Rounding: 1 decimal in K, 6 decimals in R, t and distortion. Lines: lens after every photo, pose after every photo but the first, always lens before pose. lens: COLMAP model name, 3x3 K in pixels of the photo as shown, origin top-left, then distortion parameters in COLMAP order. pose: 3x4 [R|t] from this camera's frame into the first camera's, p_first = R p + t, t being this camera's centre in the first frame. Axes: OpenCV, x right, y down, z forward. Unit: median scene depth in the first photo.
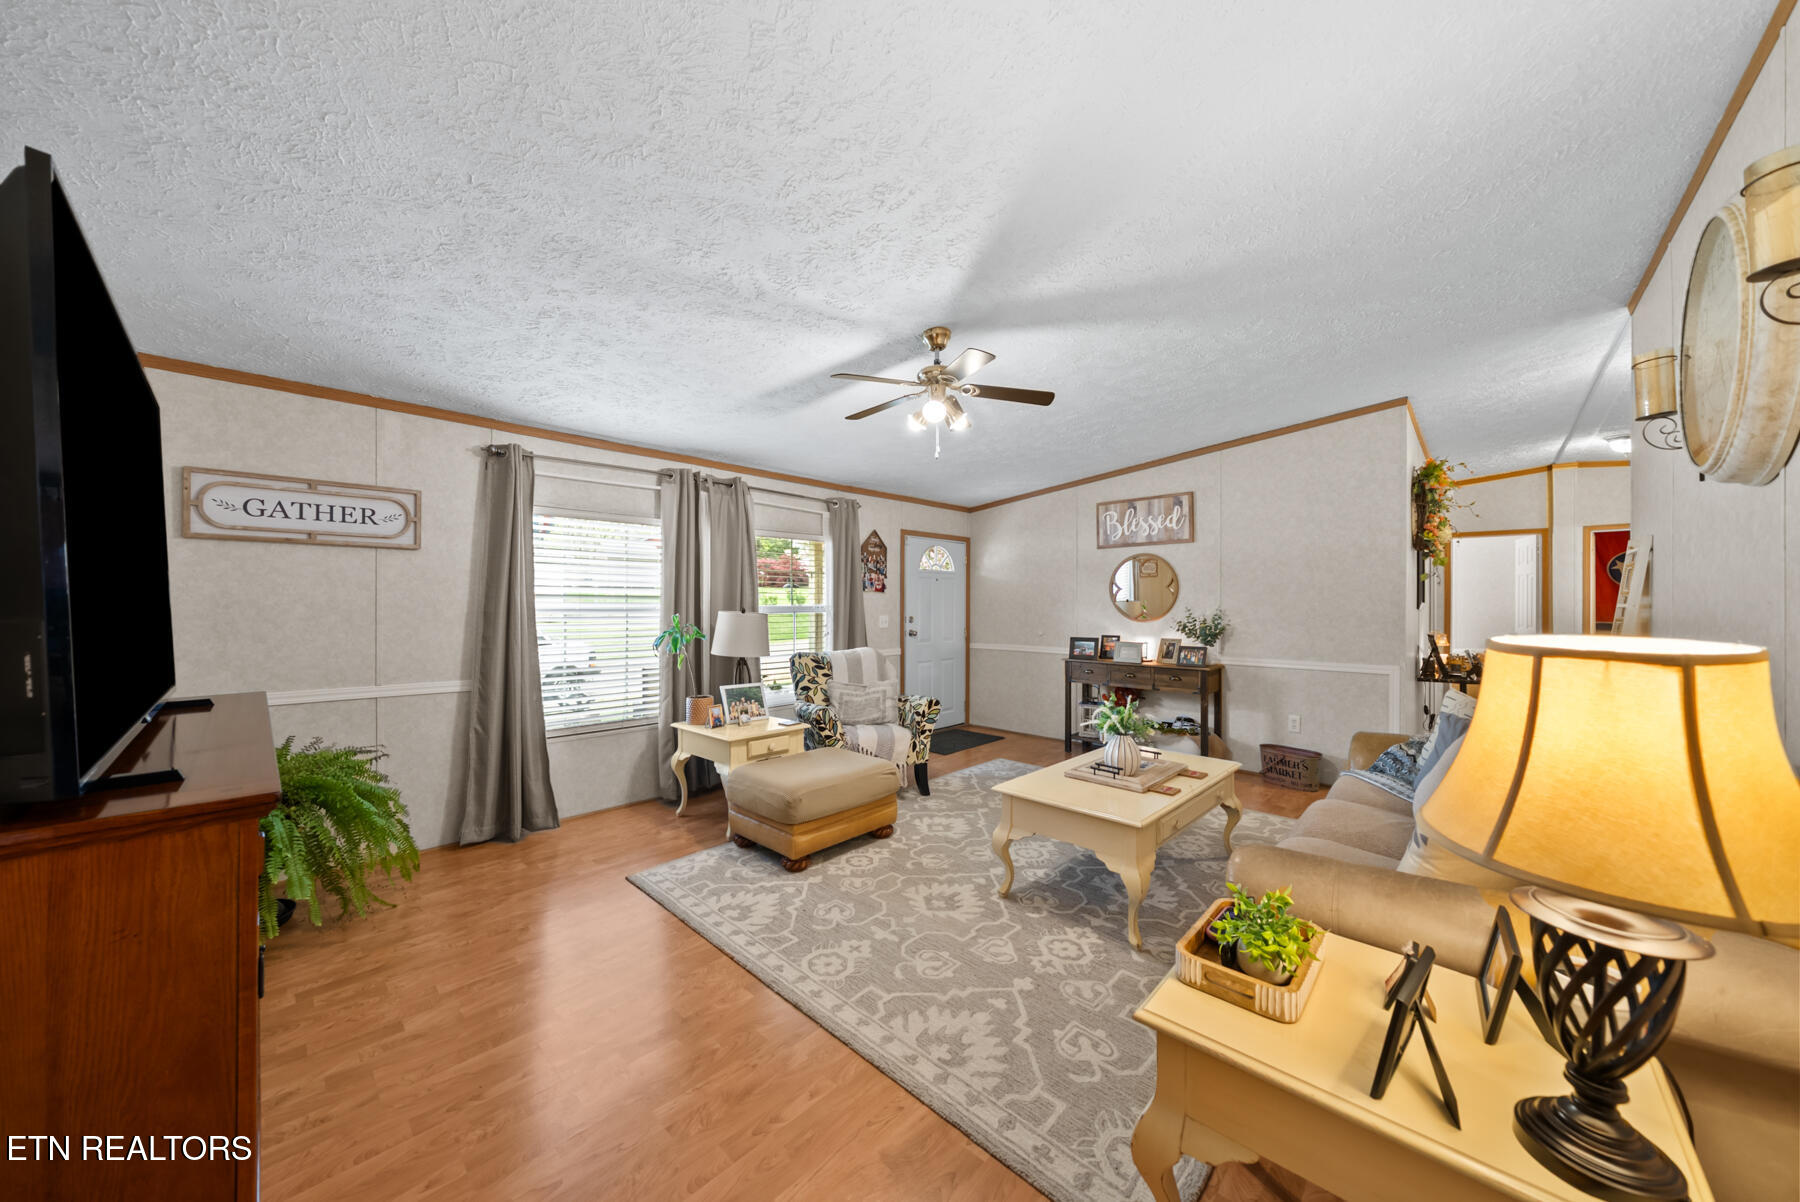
lens RADIAL K [[616.9, 0, 900.4], [0, 616.9, 598.8], [0, 0, 1]] dist [-0.008884, -0.000163]
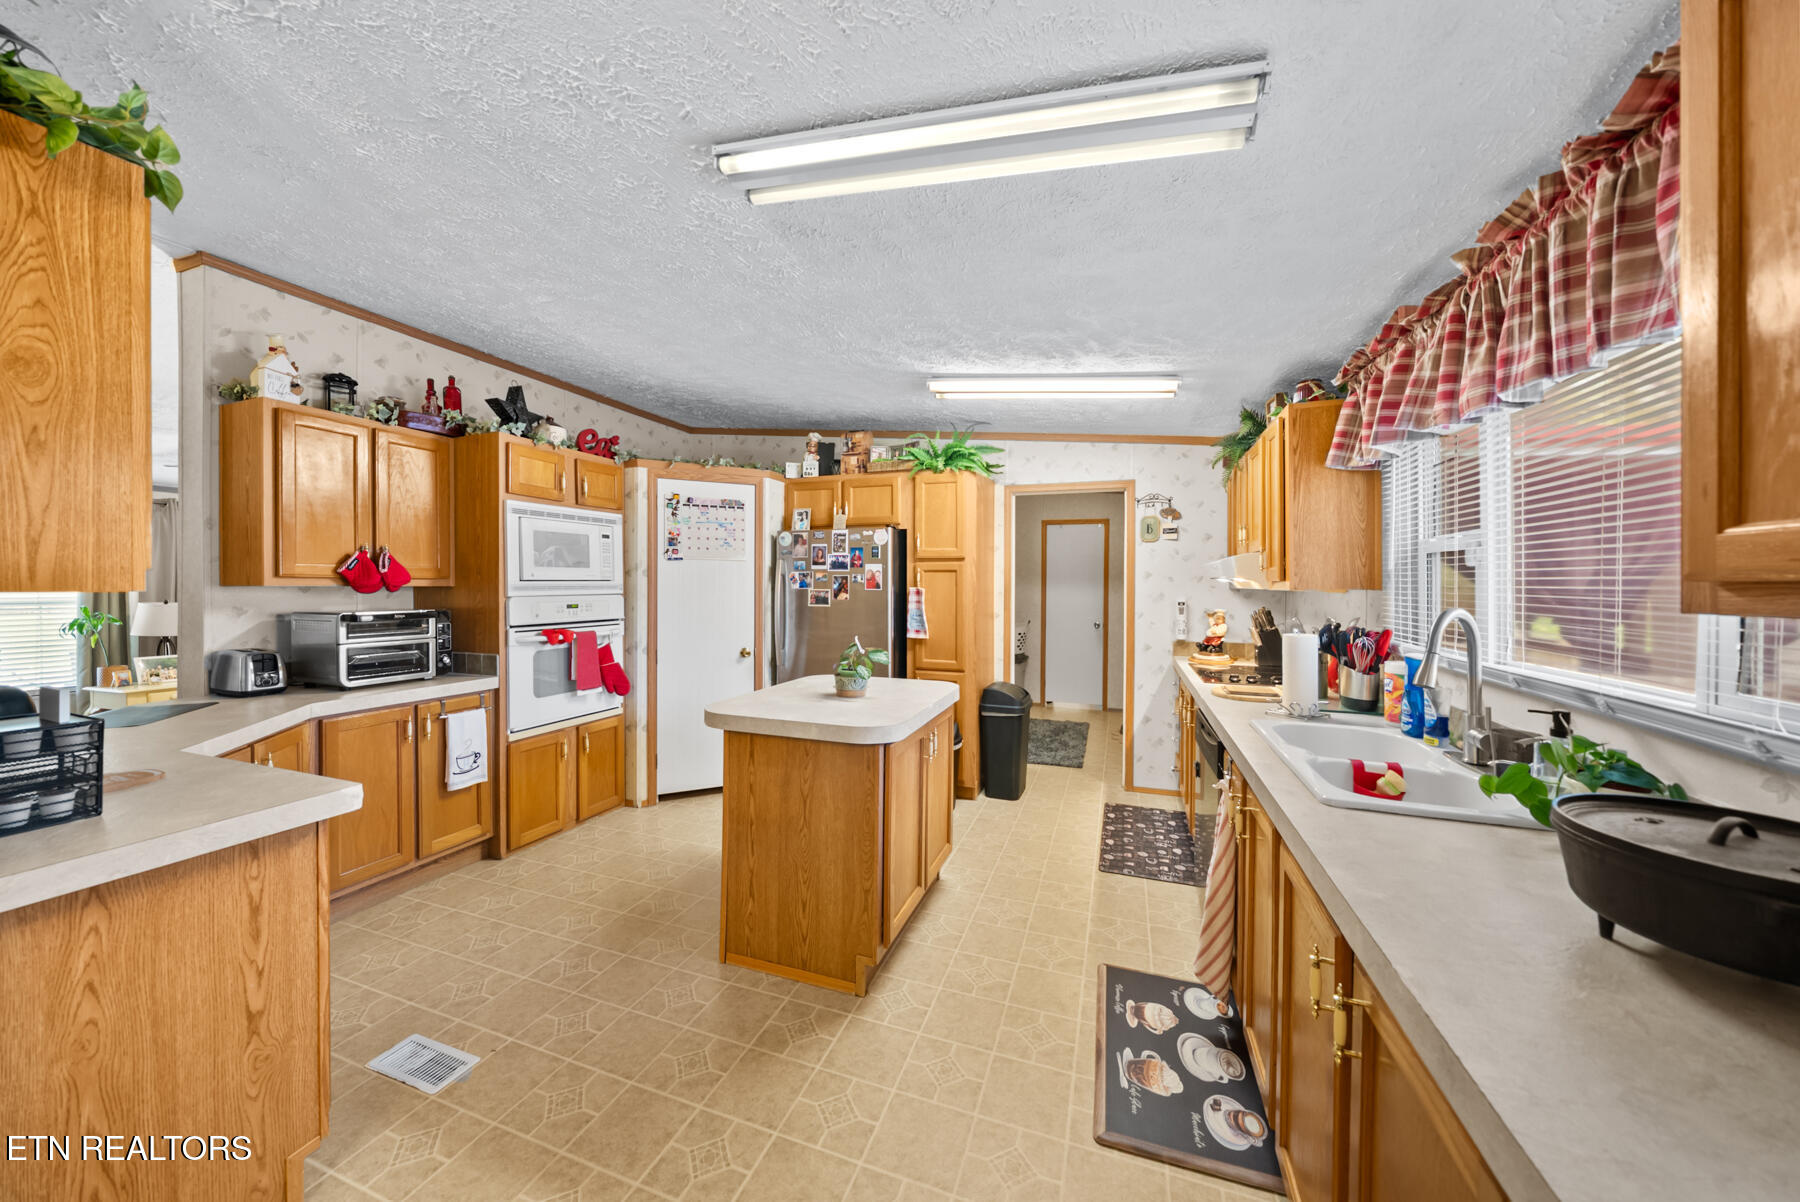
lens RADIAL K [[616.9, 0, 905.5], [0, 616.9, 594.0], [0, 0, 1]] dist [-0.008884, -0.000163]
pose [[0.909633, -0.008664, 0.415323, 0.587191], [-0.000301, 0.999768, 0.021517, -0.021720], [-0.415413, -0.019697, 0.909420, -0.767201]]
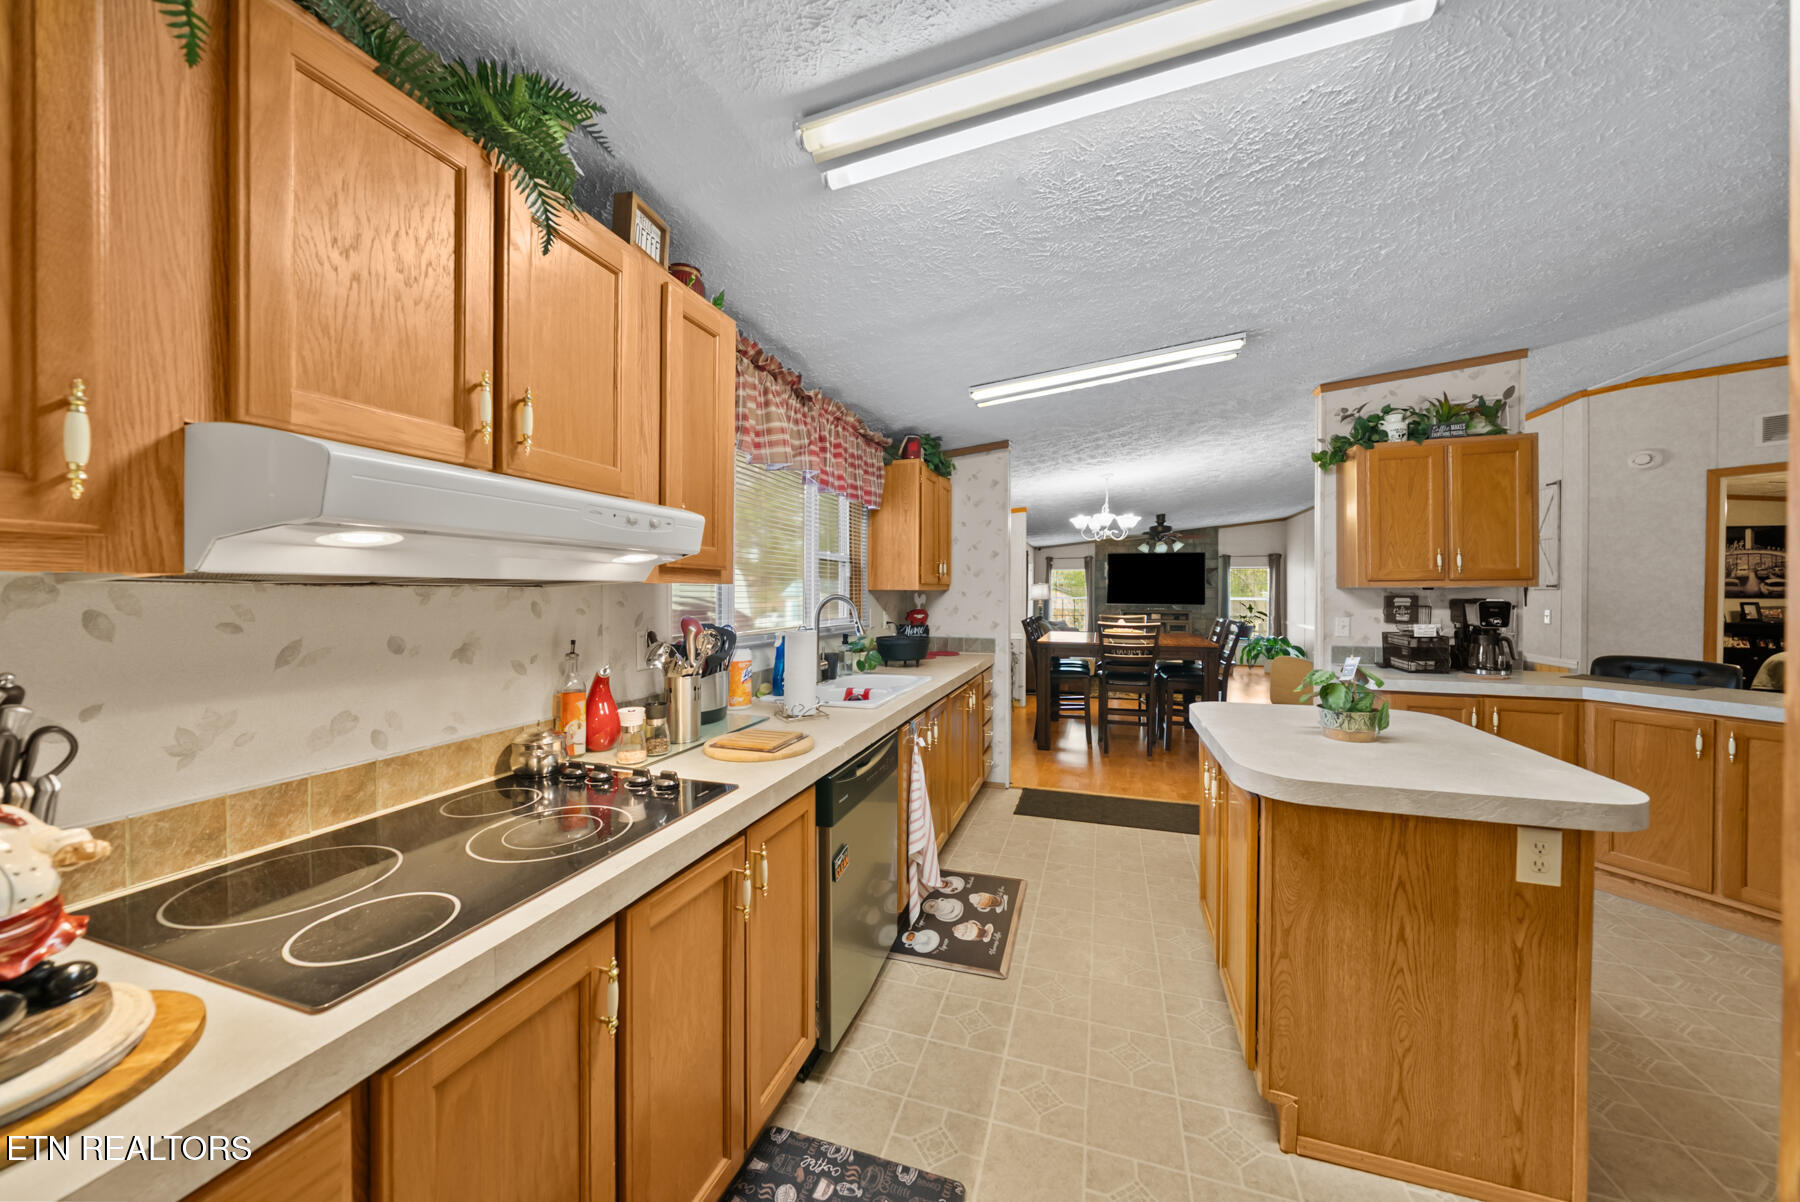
lens RADIAL K [[616.9, 0, 908.5], [0, 616.9, 596.6], [0, 0, 1]] dist [-0.008884, -0.000163]
pose [[-0.896307, 0.001285, -0.443431, 1.207249], [-0.001475, 0.999982, 0.005880, -0.009527], [0.443431, 0.005925, -0.896289, -0.000312]]
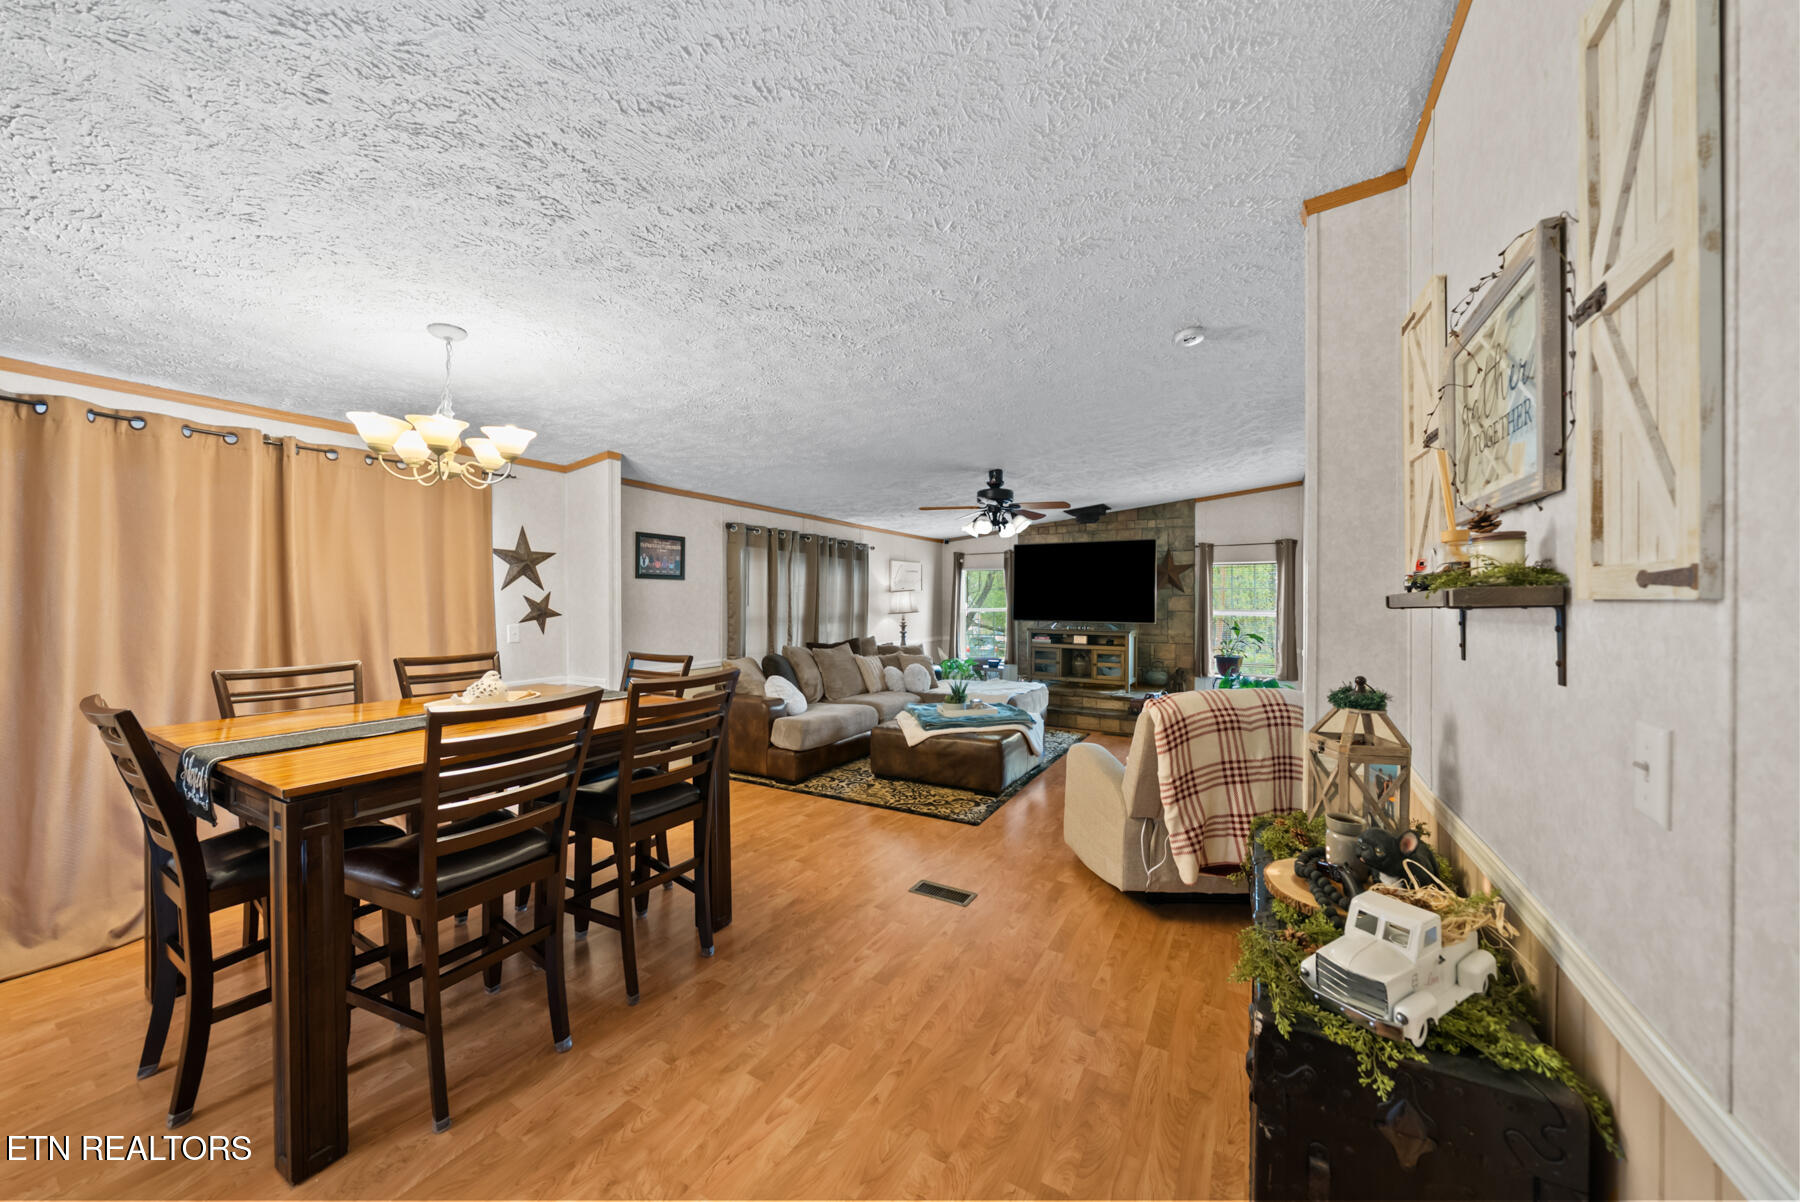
lens RADIAL K [[616.9, 0, 899.9], [0, 616.9, 599.6], [0, 0, 1]] dist [-0.008884, -0.000163]
pose [[-0.972355, -0.004193, -0.233471, 0.035999], [-0.003787, 0.999990, -0.002184, -0.017636], [0.233478, -0.001239, -0.972361, -0.329918]]
